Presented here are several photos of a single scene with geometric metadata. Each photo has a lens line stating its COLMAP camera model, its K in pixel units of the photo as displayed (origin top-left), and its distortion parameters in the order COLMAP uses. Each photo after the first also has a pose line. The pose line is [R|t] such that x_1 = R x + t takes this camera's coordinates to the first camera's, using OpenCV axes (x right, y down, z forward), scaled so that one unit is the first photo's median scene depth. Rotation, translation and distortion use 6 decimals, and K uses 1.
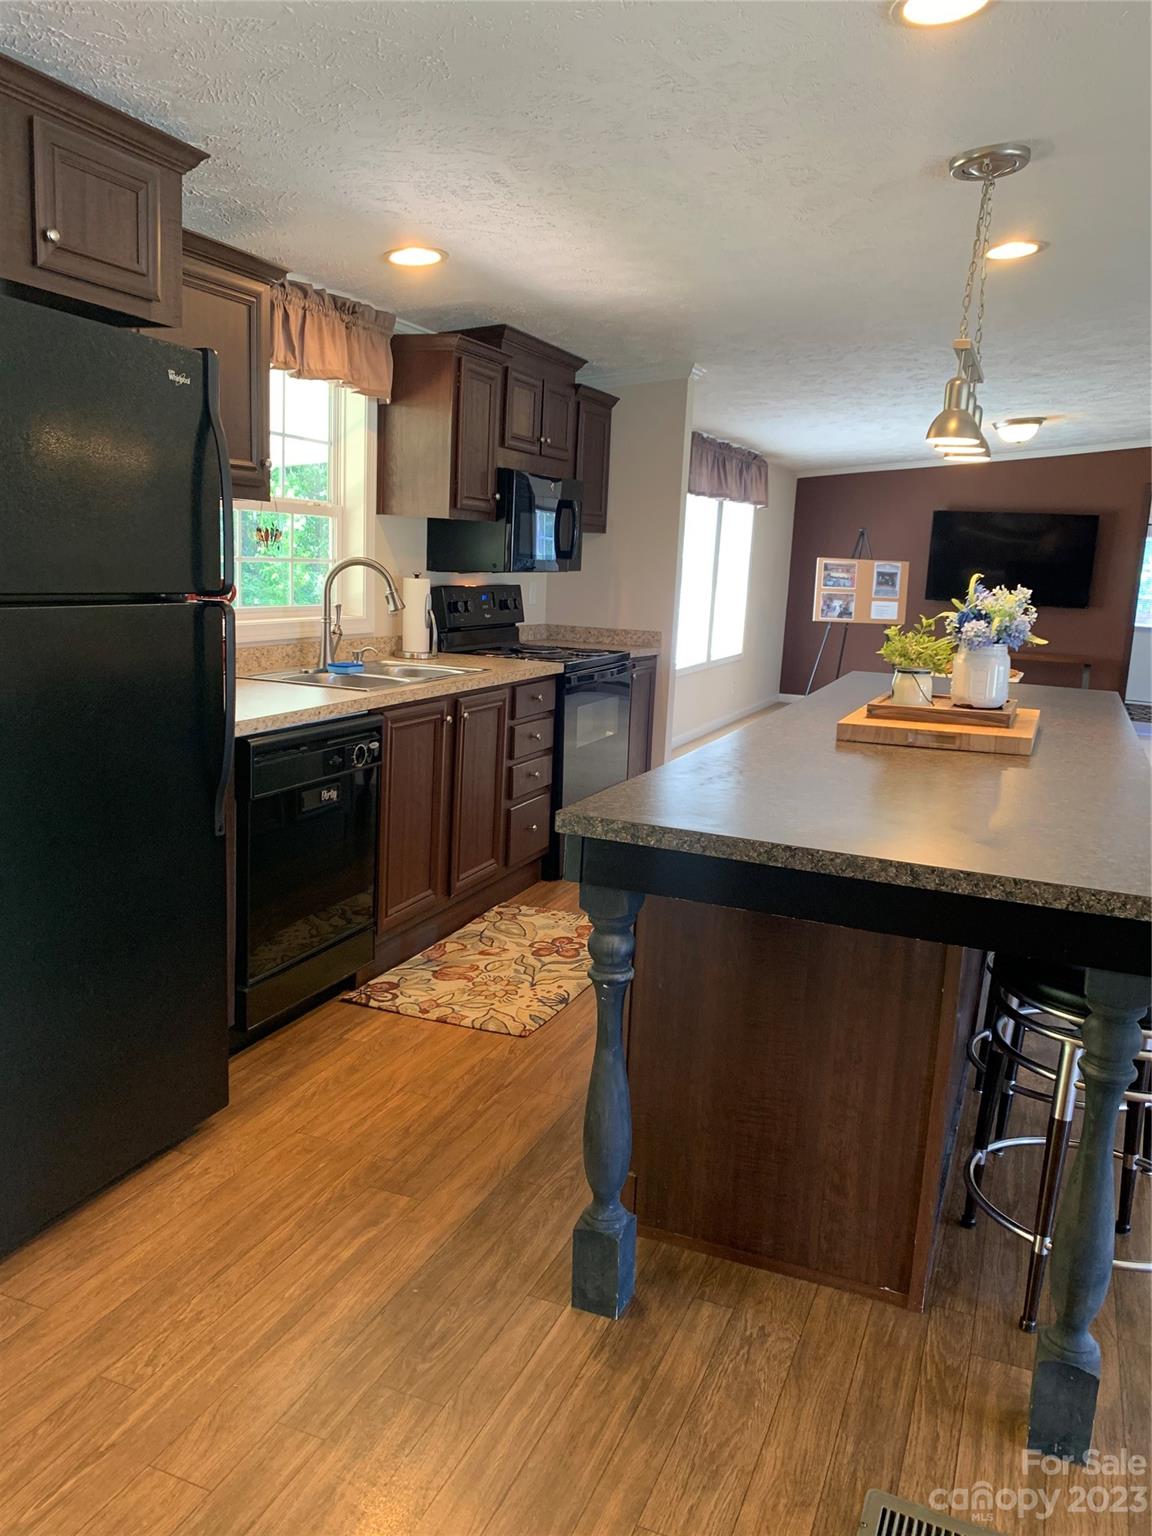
lens RADIAL K [[1185.2, 0, 576.0], [0, 1185.2, 768.0], [0, 0, 1]] dist [0.011610, 0.004651]
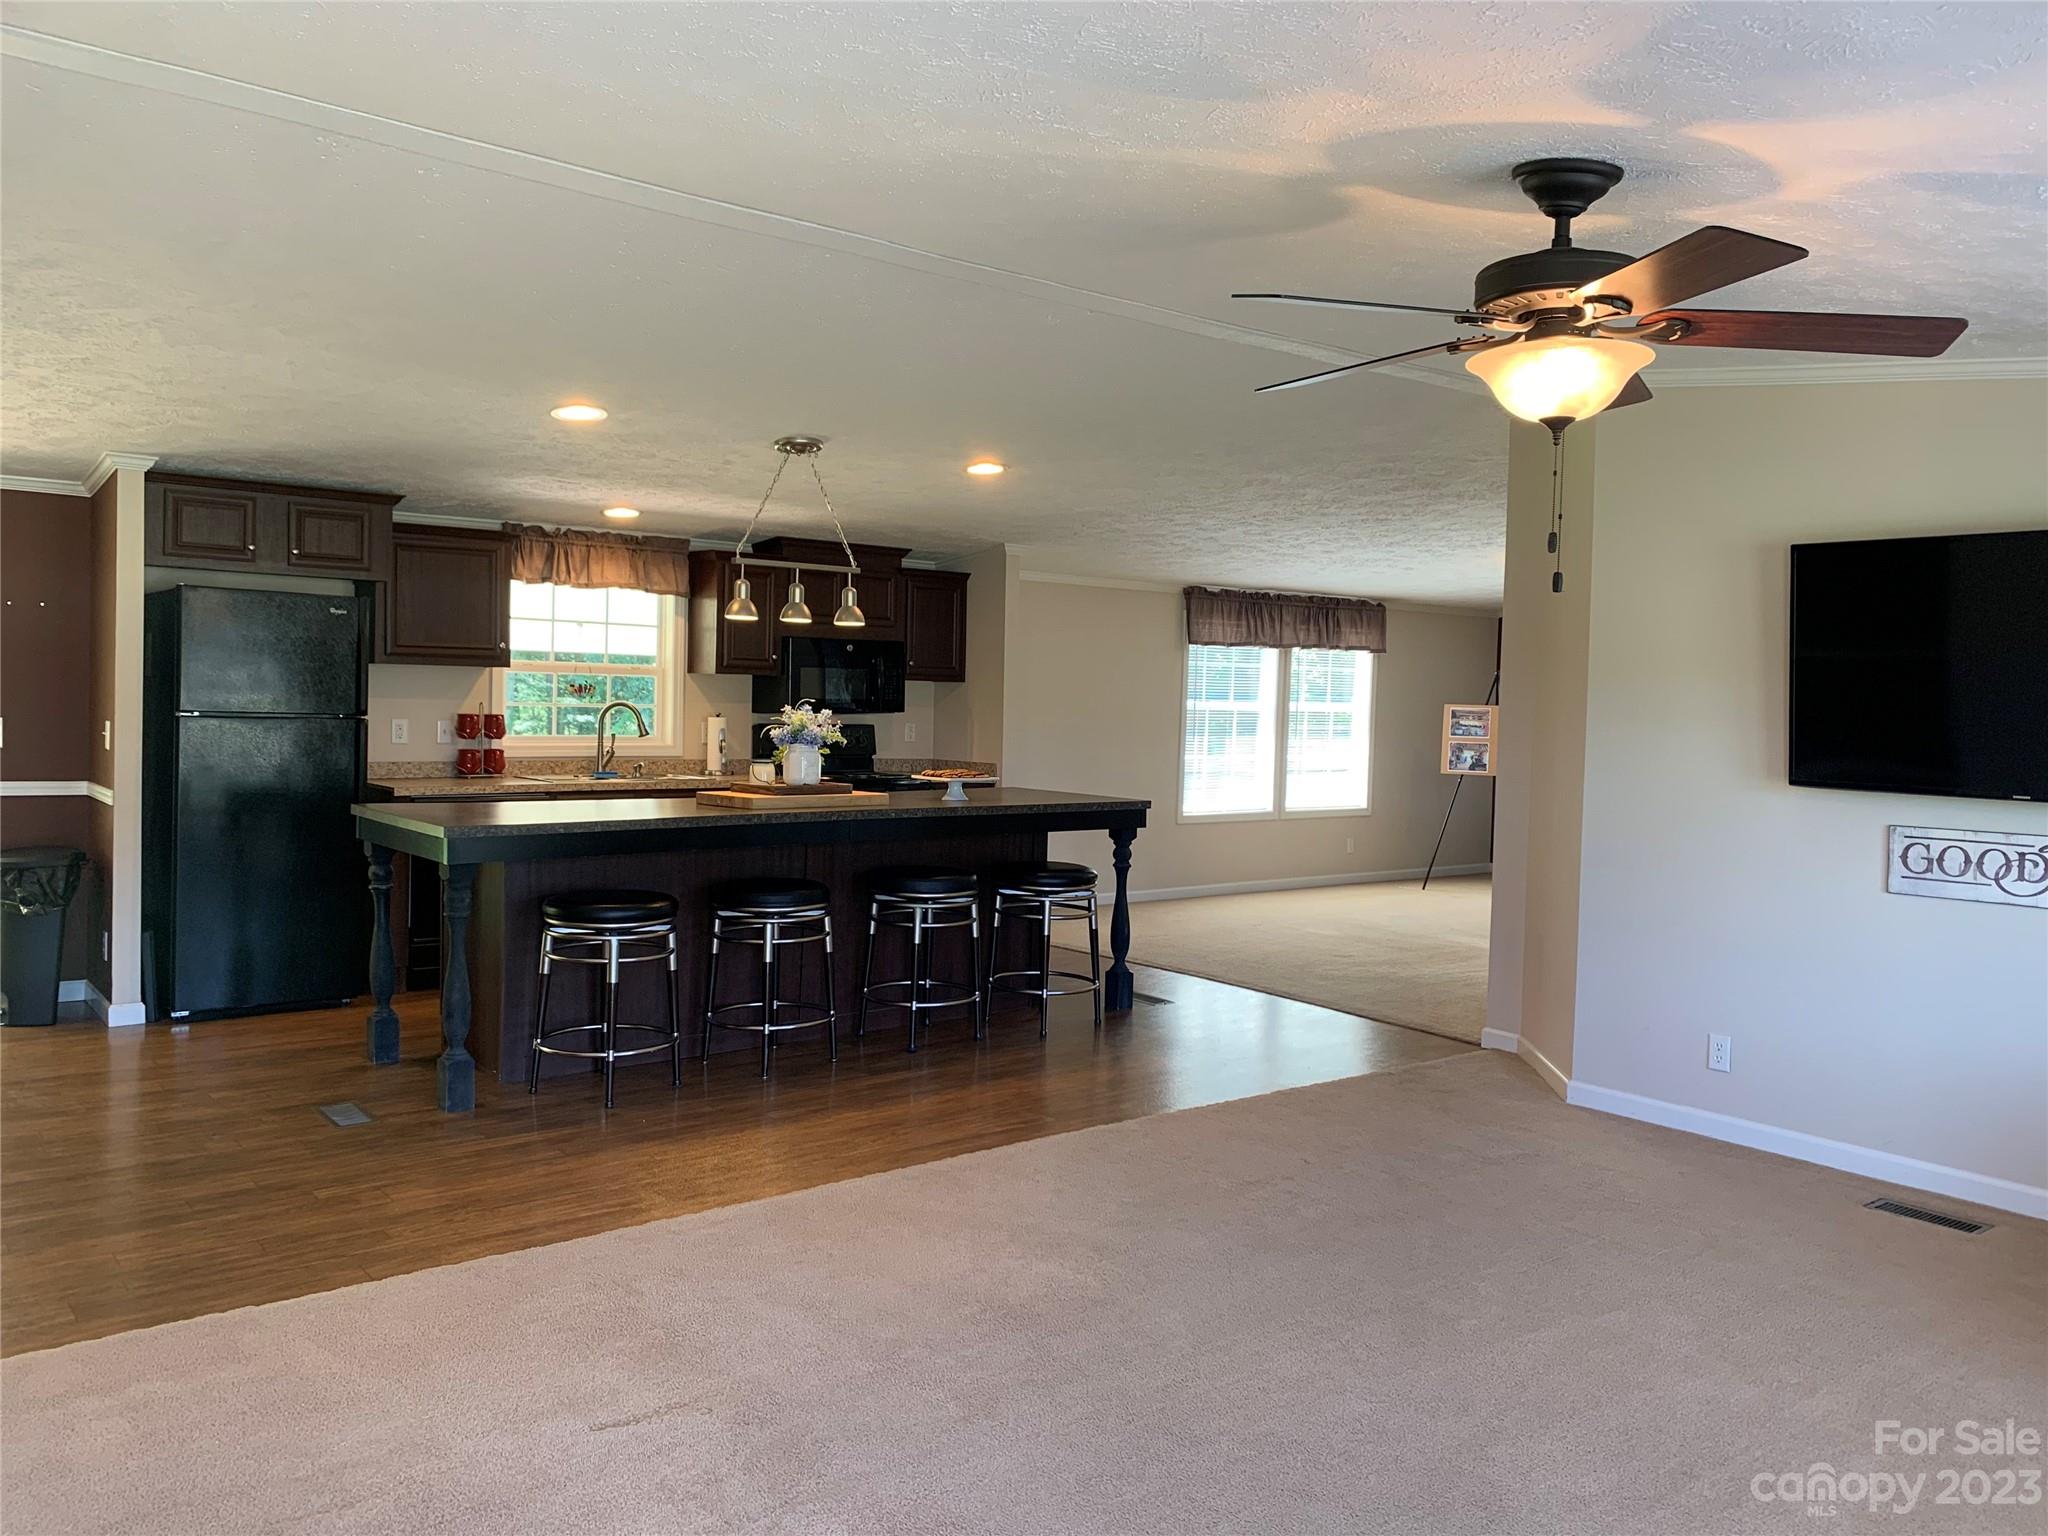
lens RADIAL K [[1599.0, 0, 1028.0], [0, 1599.0, 677.2], [0, 0, 1]] dist [0.136272, -0.190008]
pose [[0.881594, -0.030372, -0.471030, 1.161312], [-0.068749, 0.979023, -0.191799, 0.137560], [0.466975, 0.201472, 0.861013, -0.480364]]
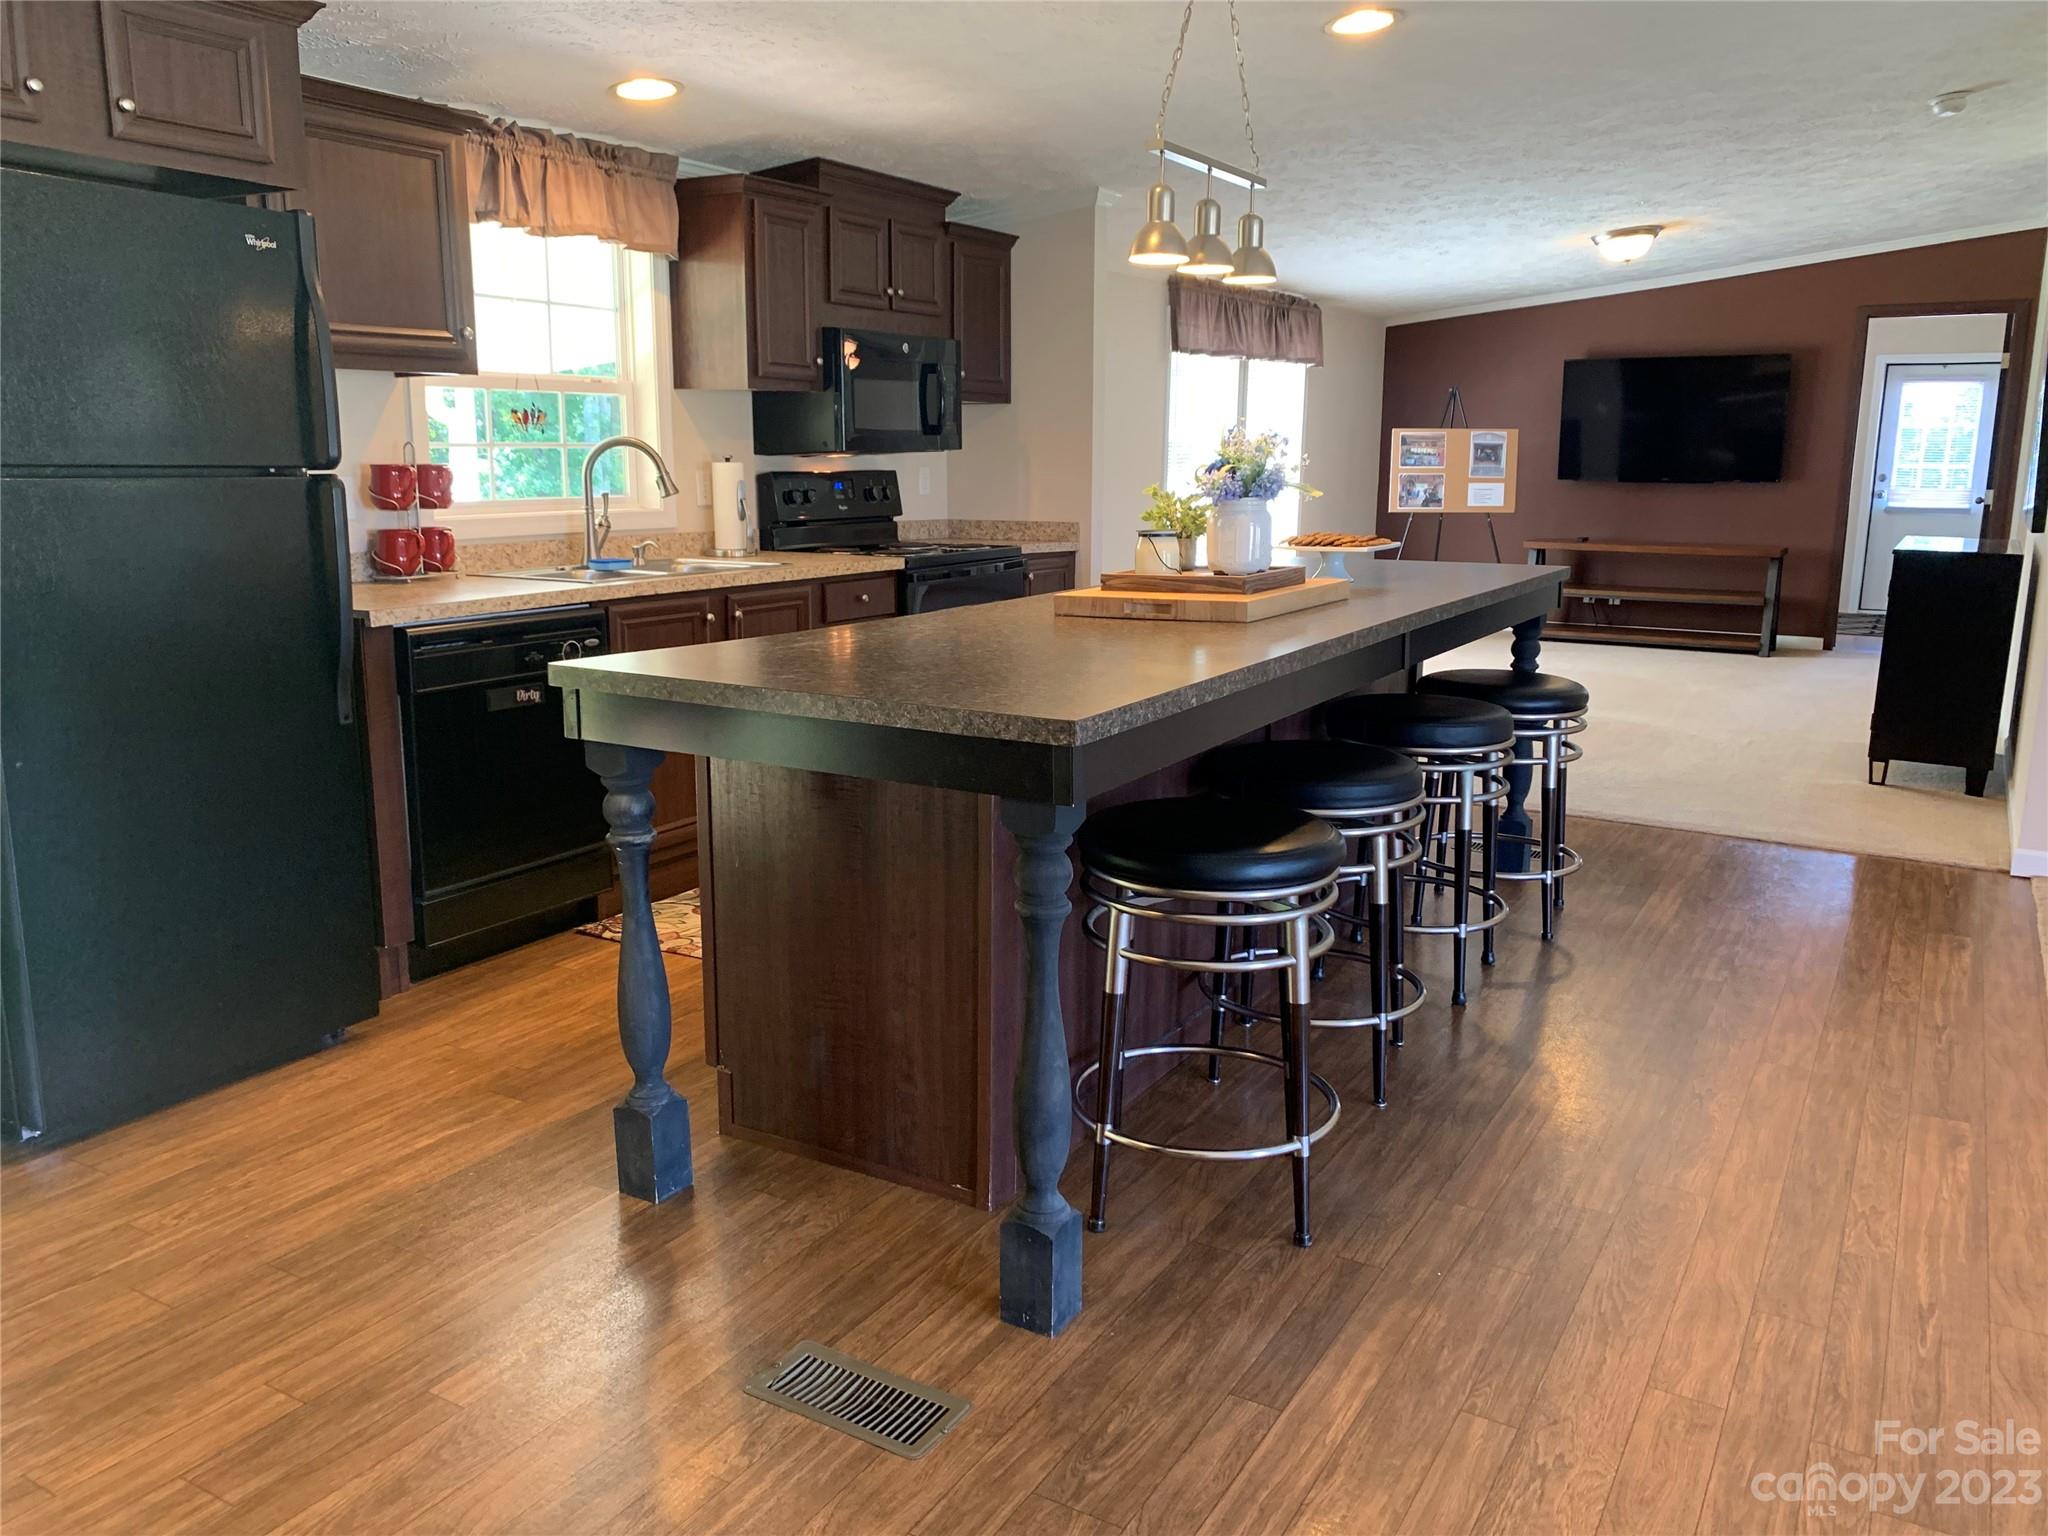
lens RADIAL K [[1580.3, 0, 1010.5], [0, 1580.3, 755.5], [0, 0, 1]] dist [0.011610, 0.004651]
pose [[0.988081, -0.015610, -0.153140, 0.261497], [0.016722, 0.999842, 0.005977, 0.052093], [0.153023, -0.008467, 0.988186, -0.105558]]
